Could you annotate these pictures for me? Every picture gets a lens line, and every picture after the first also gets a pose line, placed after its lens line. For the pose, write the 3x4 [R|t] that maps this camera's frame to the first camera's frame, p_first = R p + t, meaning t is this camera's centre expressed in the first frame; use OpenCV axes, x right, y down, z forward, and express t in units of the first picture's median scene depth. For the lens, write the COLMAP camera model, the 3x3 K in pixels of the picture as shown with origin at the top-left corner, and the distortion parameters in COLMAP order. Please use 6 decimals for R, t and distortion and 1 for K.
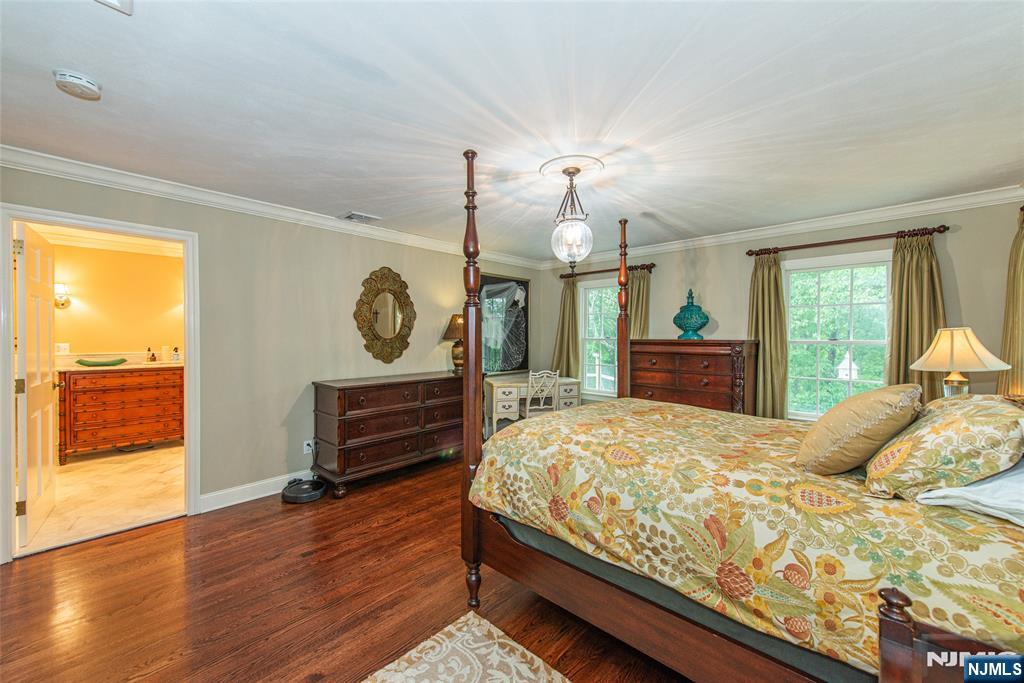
lens RADIAL K [[404.3, 0, 512.0], [0, 404.3, 341.5], [0, 0, 1]] dist [0.008606, -0.000364]
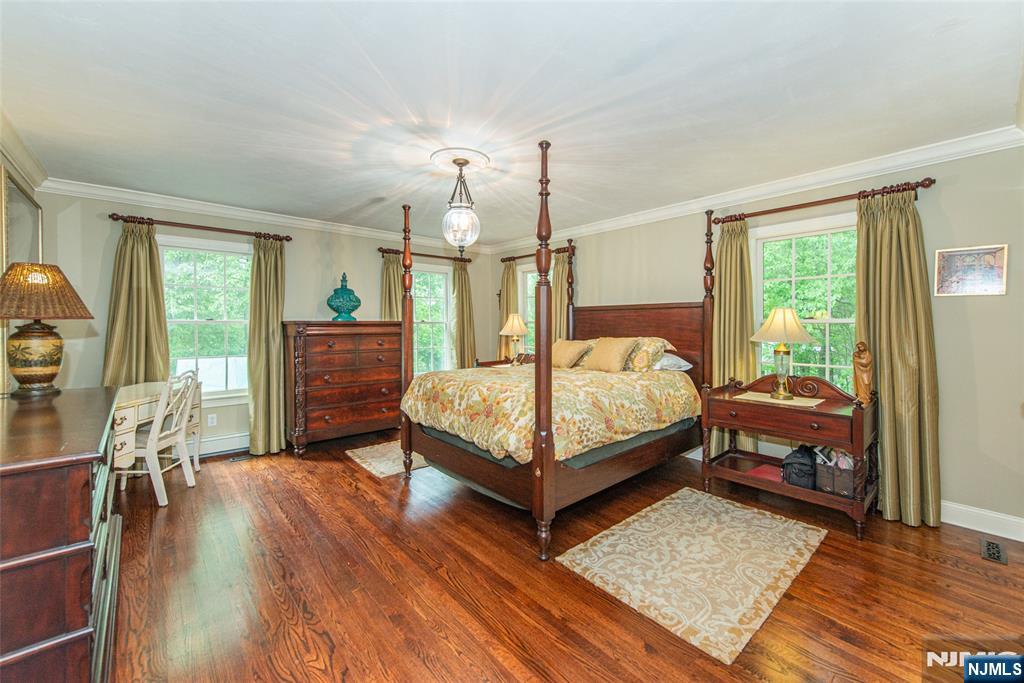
lens RADIAL K [[411.1, 0, 516.3], [0, 411.1, 330.3], [0, 0, 1]] dist [0.022311, -0.000091]
pose [[0.091094, -0.020615, 0.995629, -0.941736], [0.014885, 0.999702, 0.019338, 0.007946], [-0.995731, 0.013058, 0.091374, 0.759116]]
